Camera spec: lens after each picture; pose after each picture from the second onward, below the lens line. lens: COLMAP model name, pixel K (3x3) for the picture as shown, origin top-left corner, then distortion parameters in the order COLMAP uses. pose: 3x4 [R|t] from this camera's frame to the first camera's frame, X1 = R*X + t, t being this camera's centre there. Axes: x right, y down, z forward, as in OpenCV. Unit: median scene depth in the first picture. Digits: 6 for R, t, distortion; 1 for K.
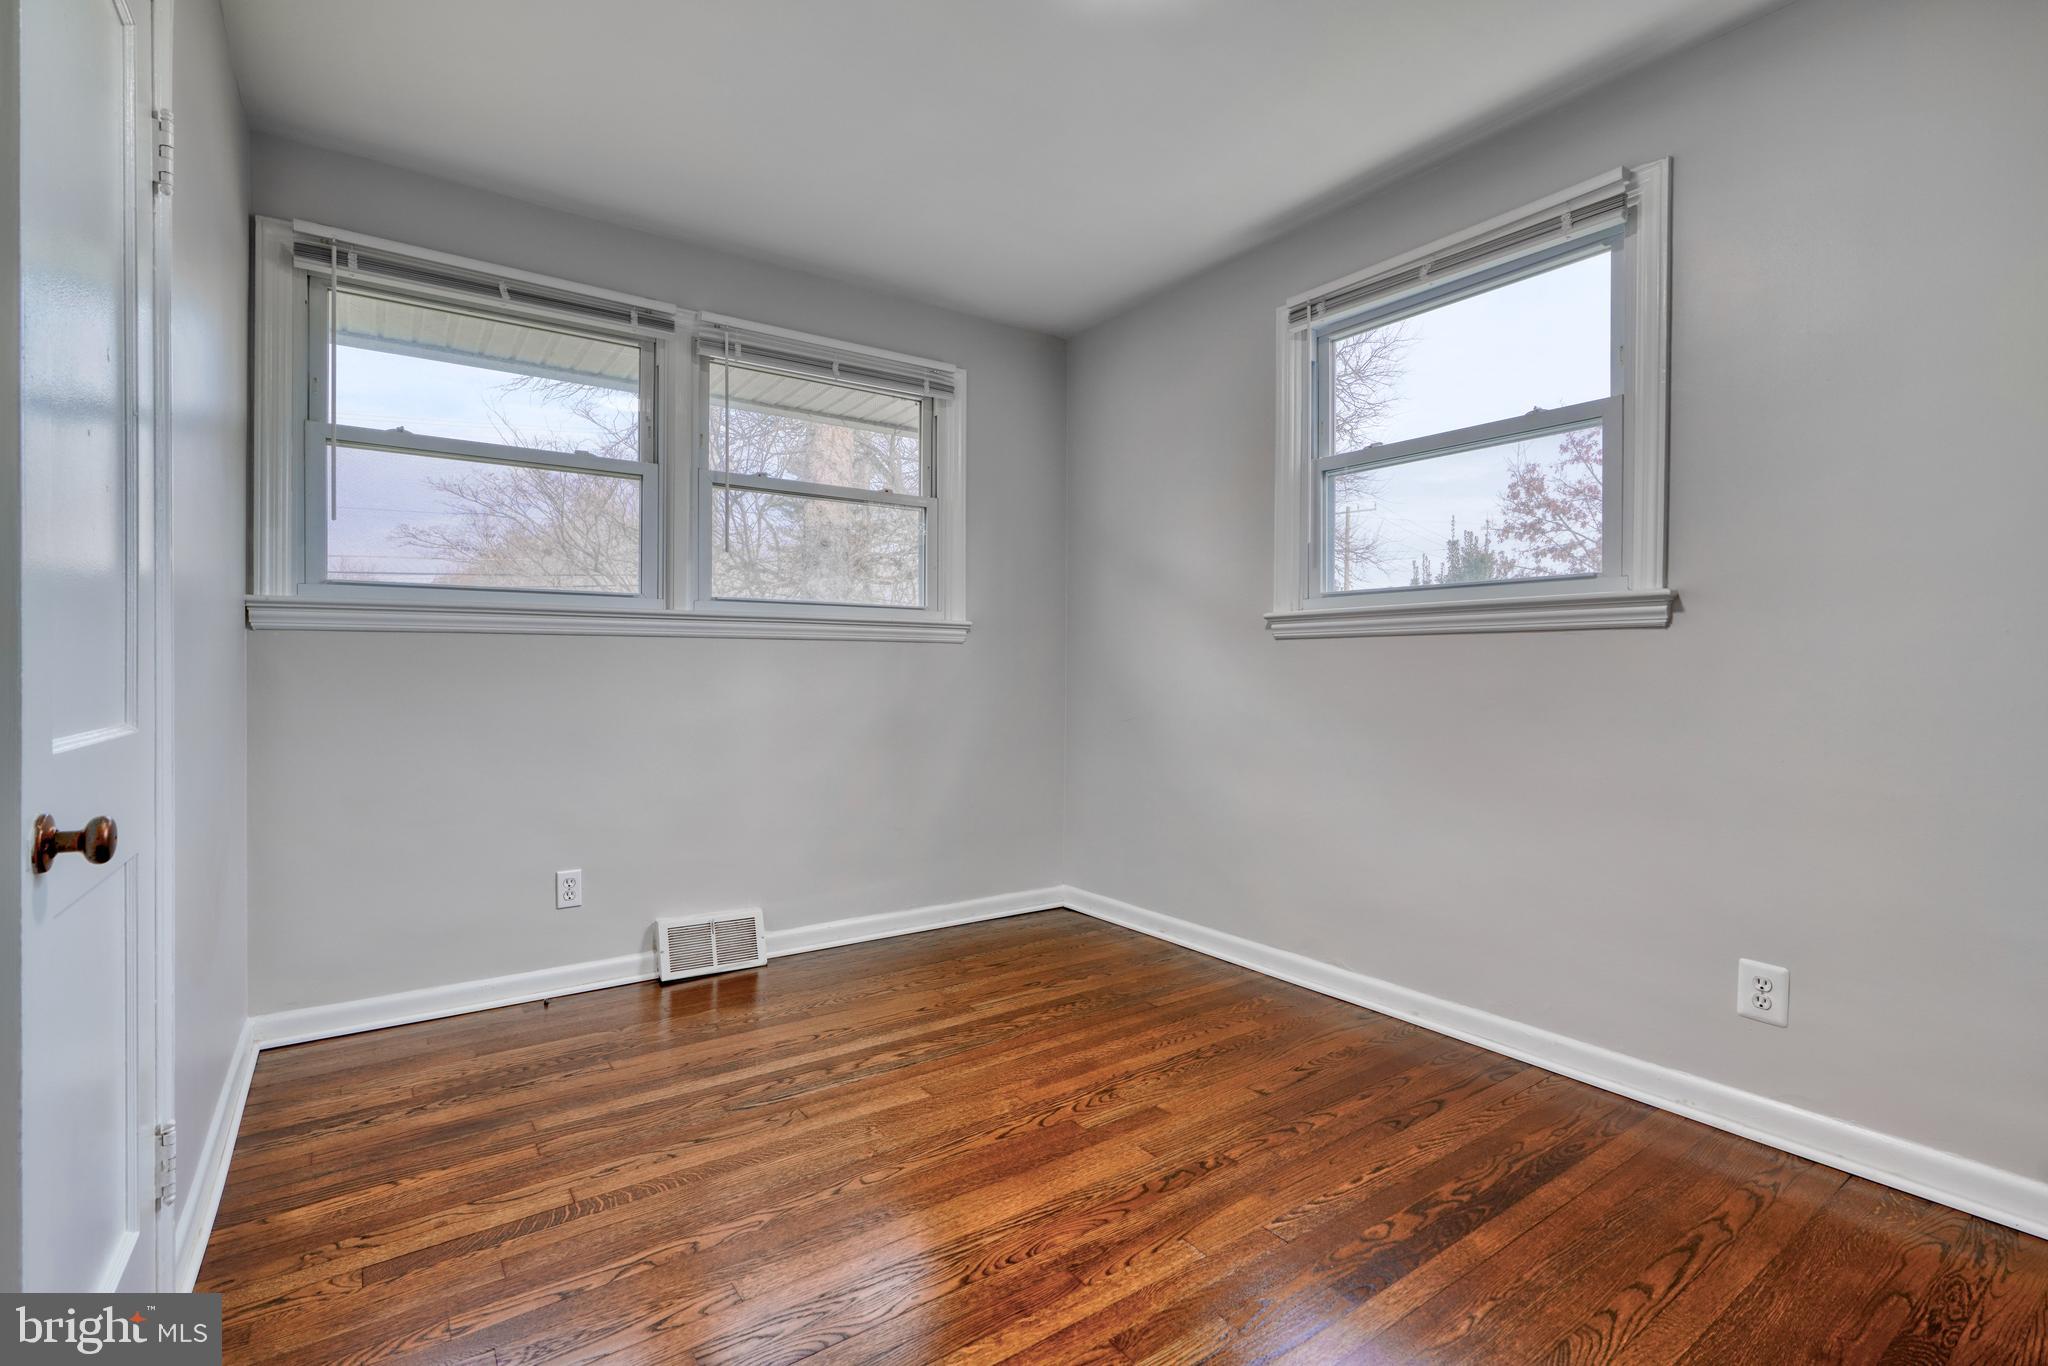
lens RADIAL K [[933.8, 0, 1018.1], [0, 933.8, 681.1], [0, 0, 1]] dist [-0.002674, -0.000082]
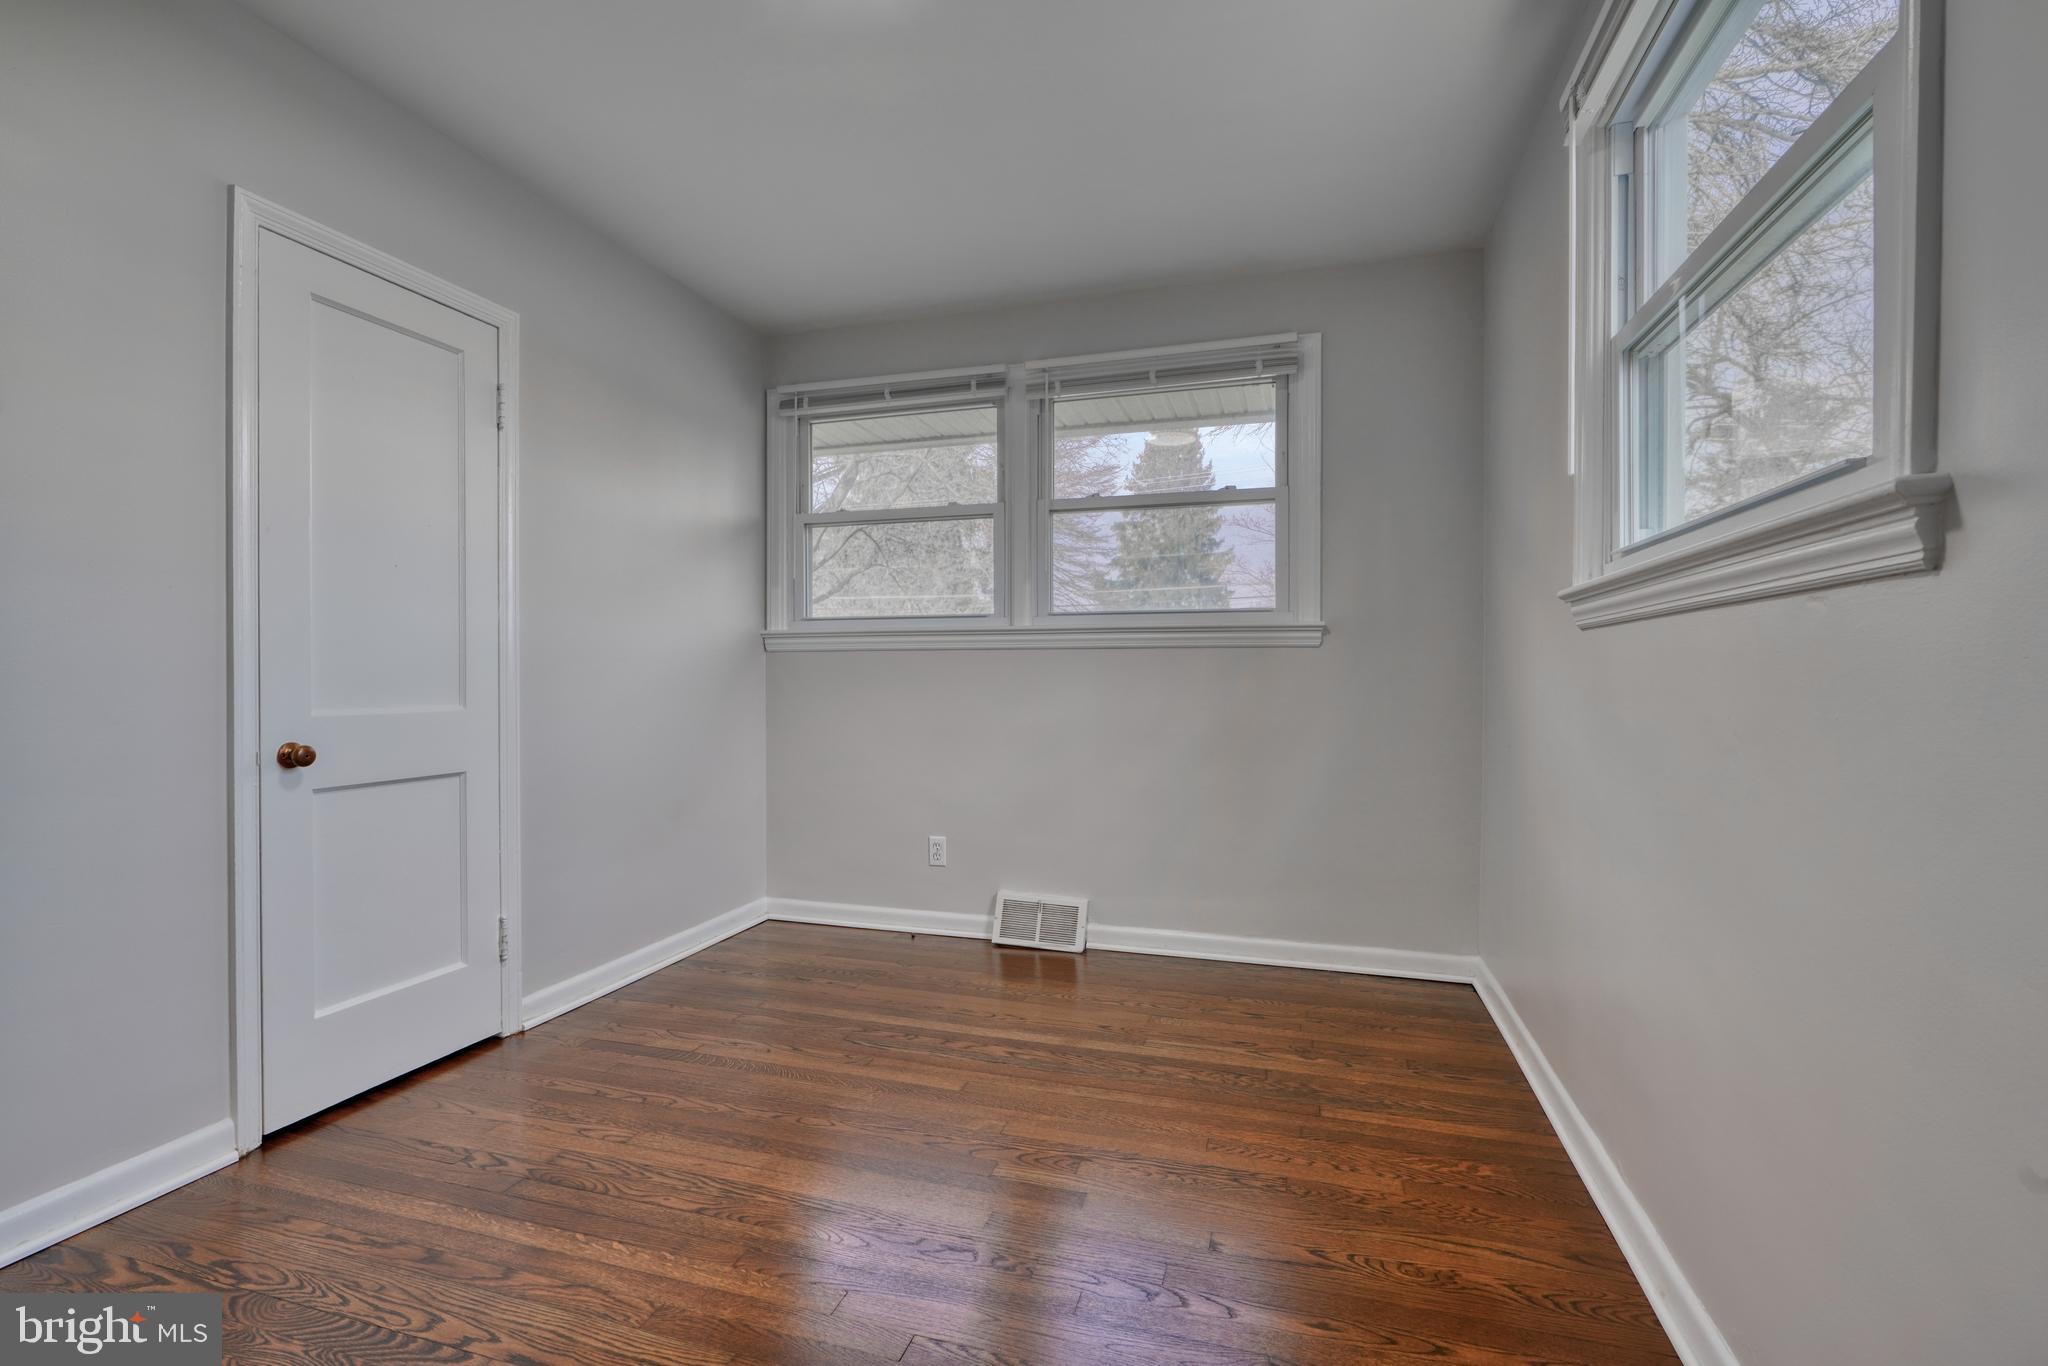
lens RADIAL K [[909.3, 0, 1019.0], [0, 909.3, 688.9], [0, 0, 1]] dist [-0.015204, -0.000032]
pose [[0.613645, 0.008154, -0.789540, 0.565328], [-0.010834, 0.999939, 0.001906, -0.000304], [0.789508, 0.007384, 0.613696, 0.337624]]
